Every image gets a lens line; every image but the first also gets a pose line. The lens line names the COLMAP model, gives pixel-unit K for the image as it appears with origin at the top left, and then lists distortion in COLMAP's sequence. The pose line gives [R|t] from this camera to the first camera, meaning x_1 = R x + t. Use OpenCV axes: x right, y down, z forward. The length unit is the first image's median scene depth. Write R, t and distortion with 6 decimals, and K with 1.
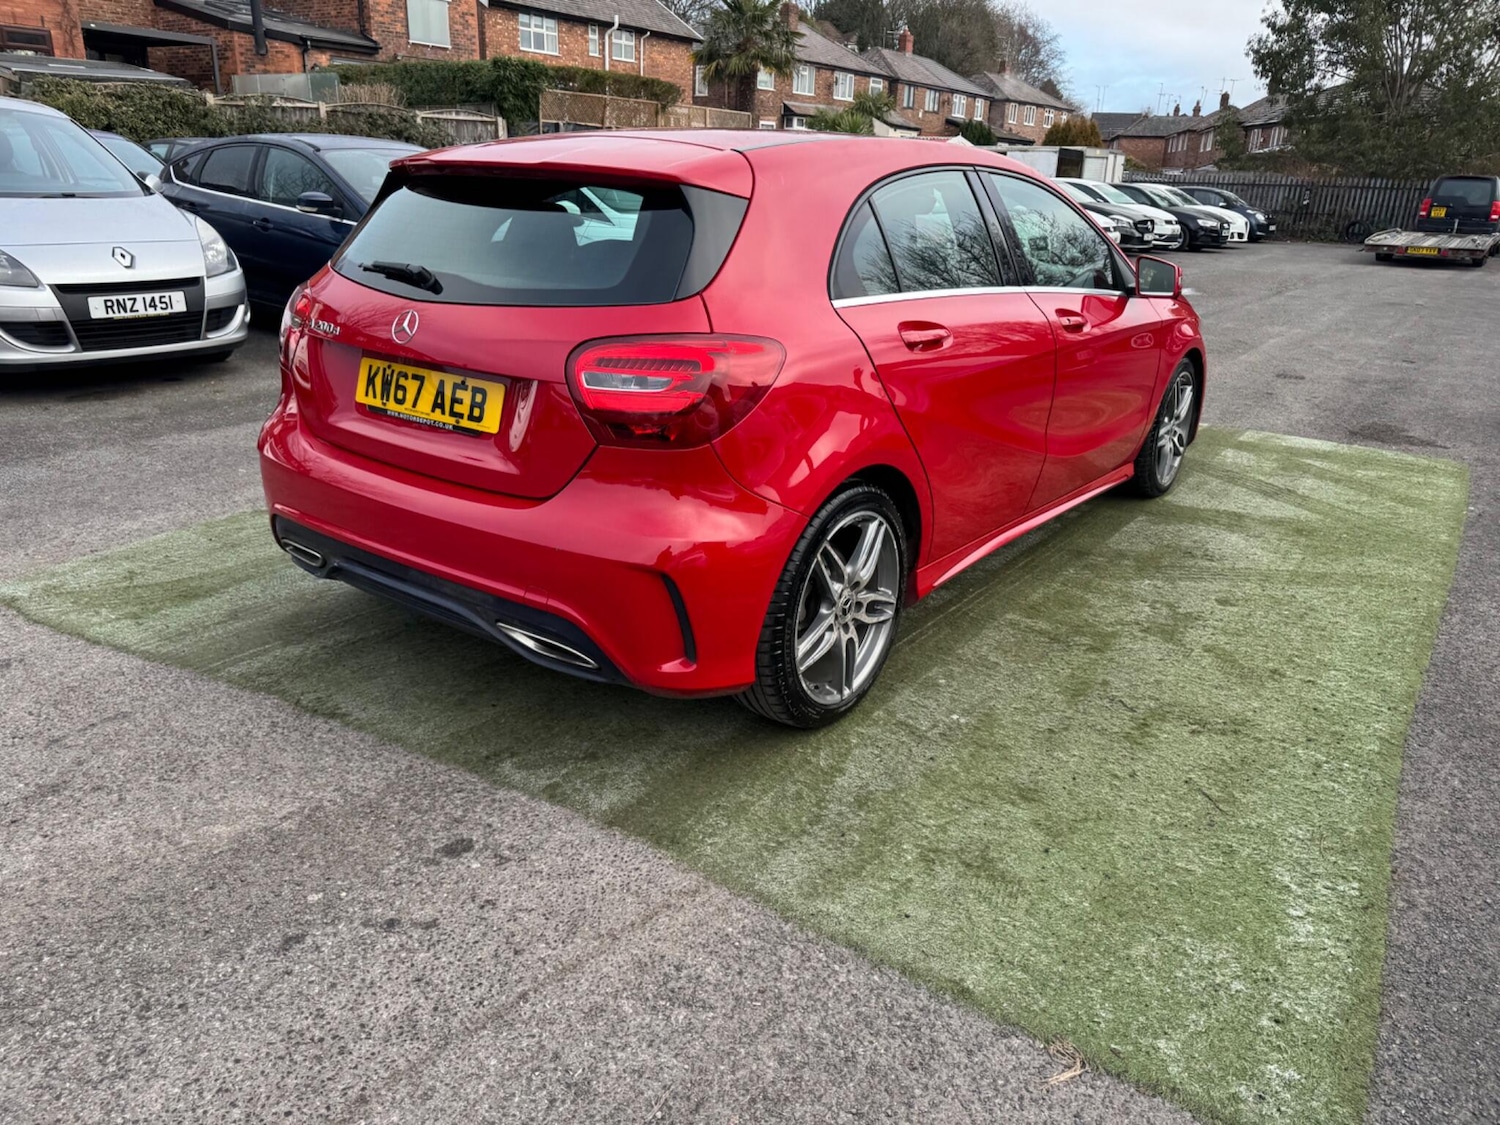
lens RADIAL K [[1047.2, 0, 753.9], [0, 1047.2, 561.2], [0, 0, 1]] dist [0.021252, -0.017871]
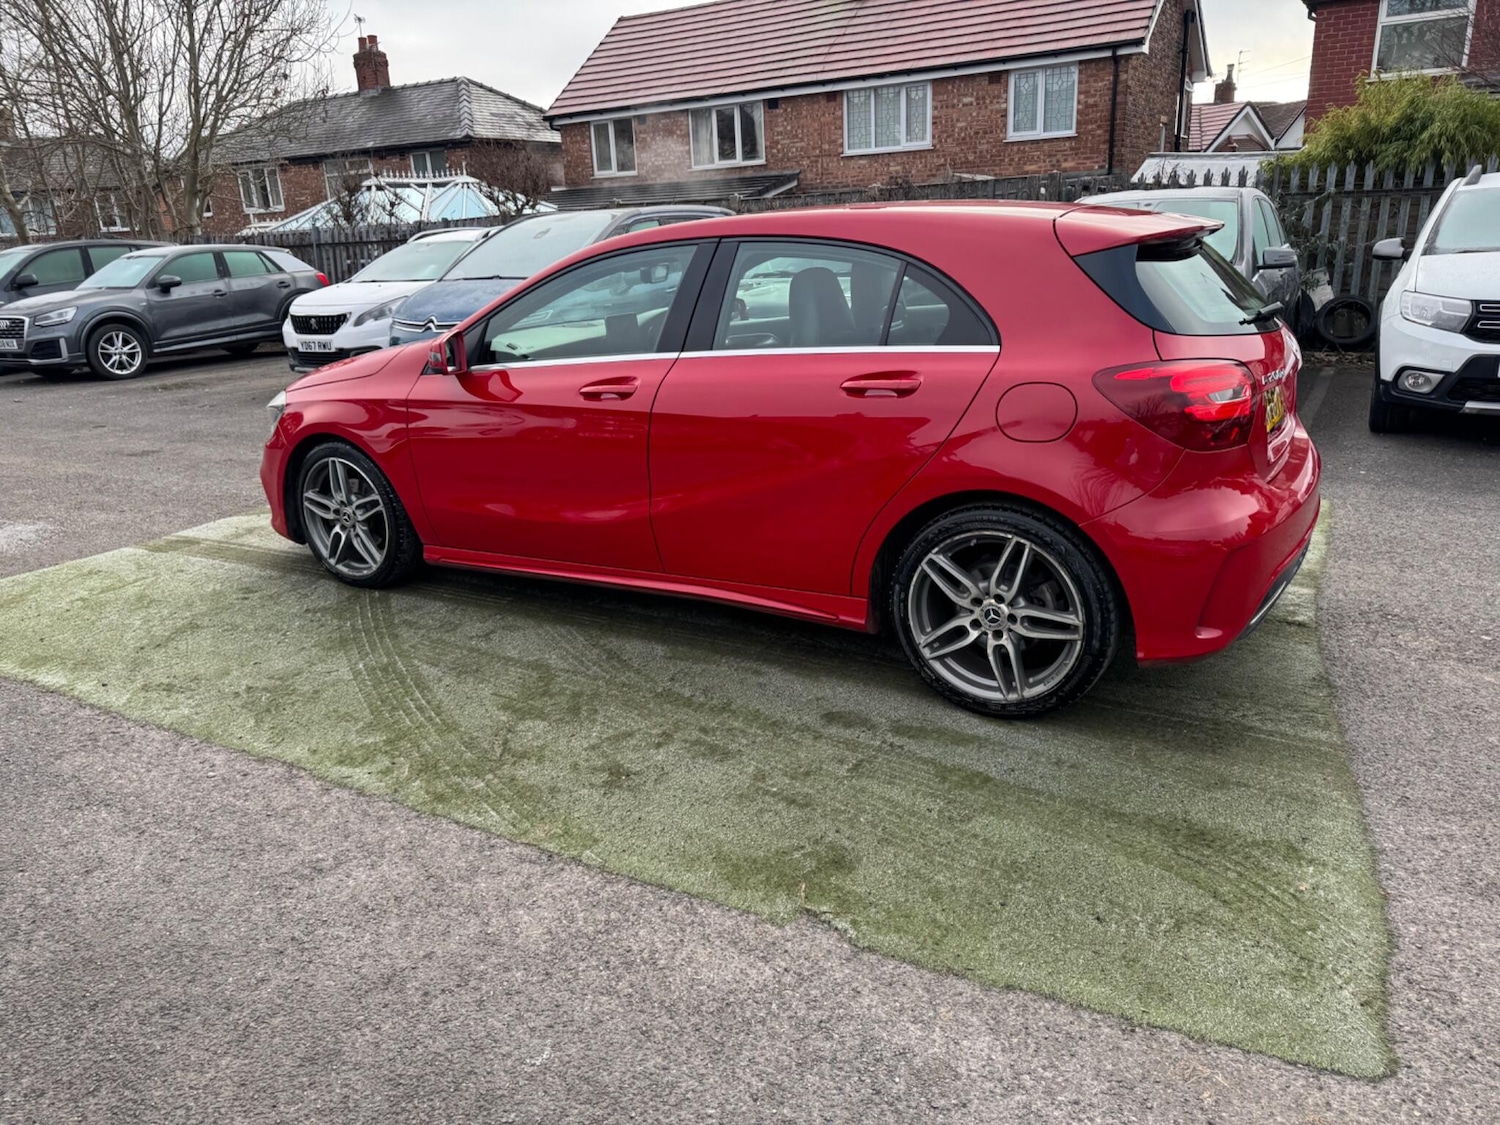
lens RADIAL K [[1048.9, 0, 757.6], [0, 1048.9, 559.4], [0, 0, 1]] dist [0.029764, -0.023325]
pose [[-0.094076, -0.323263, 0.941621, -0.218296], [0.379232, 0.862873, 0.334116, -0.094133], [-0.920507, 0.388526, 0.041416, 0.228479]]
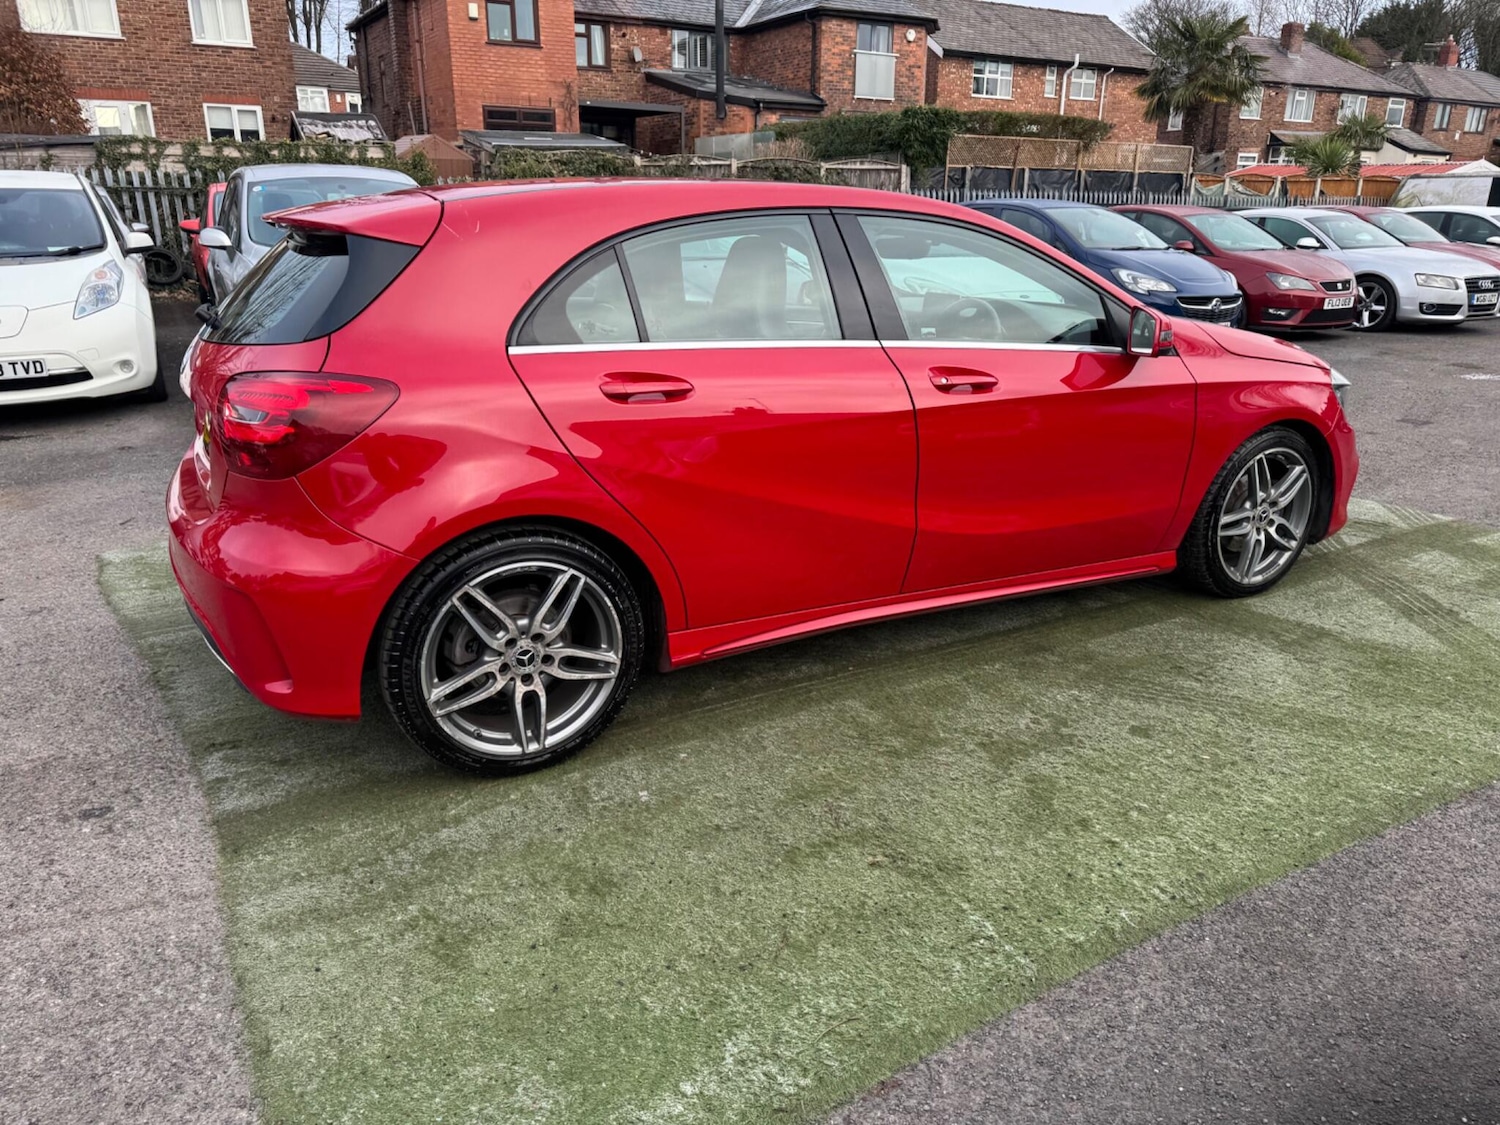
lens RADIAL K [[1053.5, 0, 754.4], [0, 1053.5, 562.6], [0, 0, 1]] dist [0.024757, -0.021591]
pose [[0.909102, 0.107888, -0.402360, 0.100186], [-0.122885, 0.992354, -0.011562, -0.008922], [0.398036, 0.059955, 0.915408, 0.026690]]
